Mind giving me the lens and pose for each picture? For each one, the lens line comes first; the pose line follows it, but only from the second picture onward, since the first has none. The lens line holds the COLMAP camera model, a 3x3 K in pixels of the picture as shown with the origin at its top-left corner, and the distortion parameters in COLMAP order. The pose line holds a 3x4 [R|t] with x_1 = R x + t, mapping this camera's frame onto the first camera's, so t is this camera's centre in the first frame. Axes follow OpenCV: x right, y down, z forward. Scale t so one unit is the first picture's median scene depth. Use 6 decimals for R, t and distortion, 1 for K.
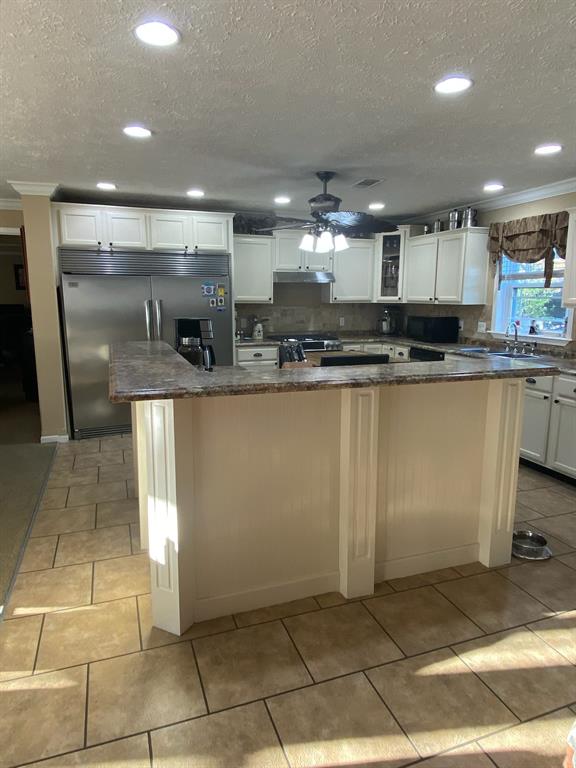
lens RADIAL K [[489.5, 0, 288.4], [0, 489.5, 378.2], [0, 0, 1]] dist [0.055325, -0.062498]
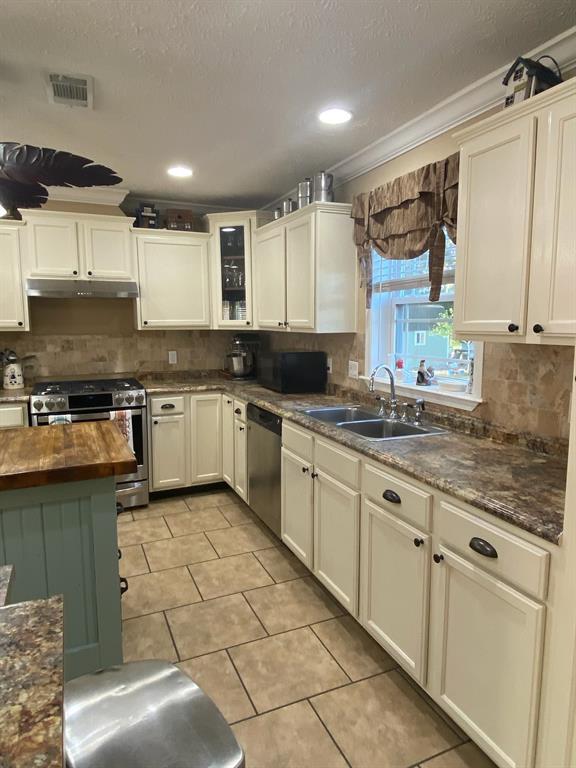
lens RADIAL K [[489.5, 0, 295.3], [0, 489.5, 381.0], [0, 0, 1]] dist [0.055325, -0.062498]
pose [[0.996662, -0.015729, 0.080113, 0.279308], [0.019231, 0.998884, -0.043137, -0.065964], [-0.079345, 0.044533, 0.995852, 0.414996]]
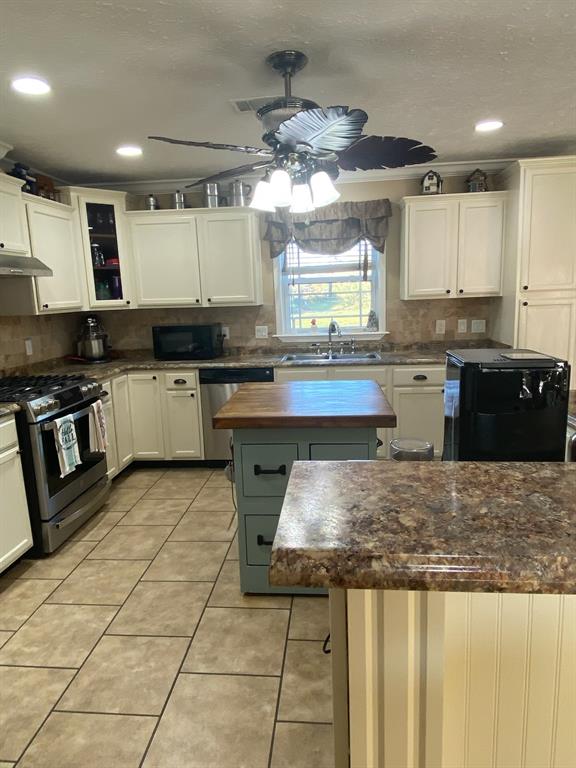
lens RADIAL K [[489.5, 0, 290.1], [0, 489.5, 379.4], [0, 0, 1]] dist [0.055325, -0.062498]
pose [[0.425983, -0.176493, 0.887349, -0.342909], [0.189636, 0.976419, 0.103171, -0.103832], [-0.884634, 0.124325, 0.449407, 0.614524]]
